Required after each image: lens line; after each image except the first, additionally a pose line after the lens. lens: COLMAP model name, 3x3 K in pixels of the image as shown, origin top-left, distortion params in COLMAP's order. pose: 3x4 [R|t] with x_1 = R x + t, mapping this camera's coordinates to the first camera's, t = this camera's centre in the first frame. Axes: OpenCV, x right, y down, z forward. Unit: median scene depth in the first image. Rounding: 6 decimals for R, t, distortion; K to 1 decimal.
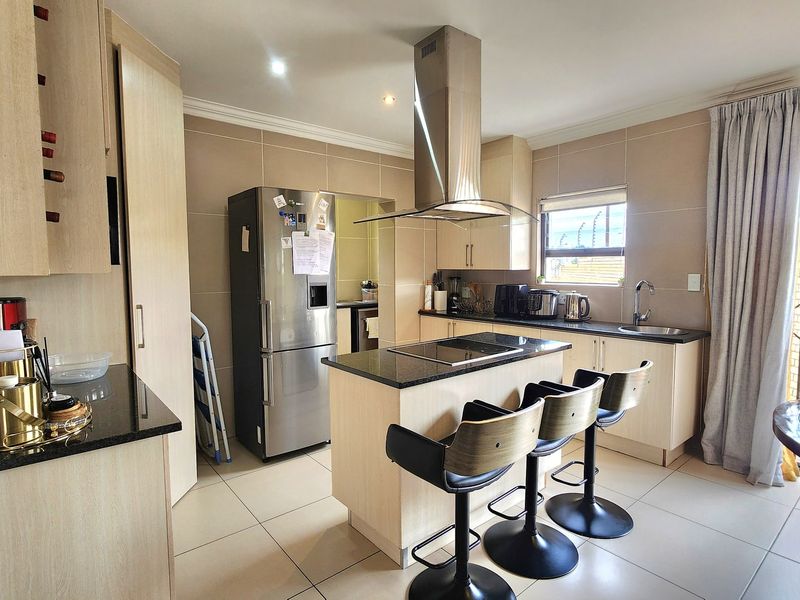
lens RADIAL K [[435.1, 0, 401.9], [0, 435.1, 301.9], [0, 0, 1]] dist [-0.002078, 0.000409]
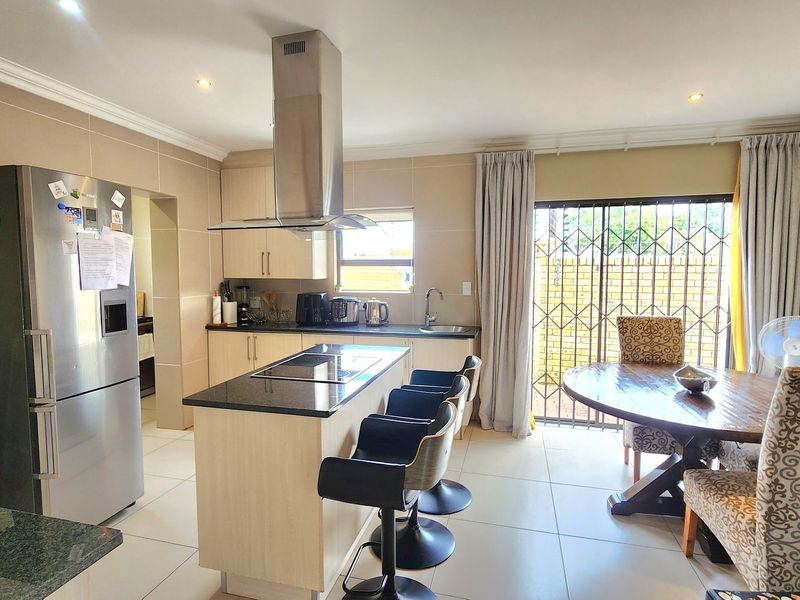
lens RADIAL K [[435.1, 0, 400.7], [0, 435.1, 299.8], [0, 0, 1]] dist [-0.002078, 0.000409]
pose [[0.810332, -0.037498, 0.584770, -0.188424], [0.044071, 0.999024, 0.002991, -0.021150], [-0.584311, 0.023347, 0.811194, 0.074556]]
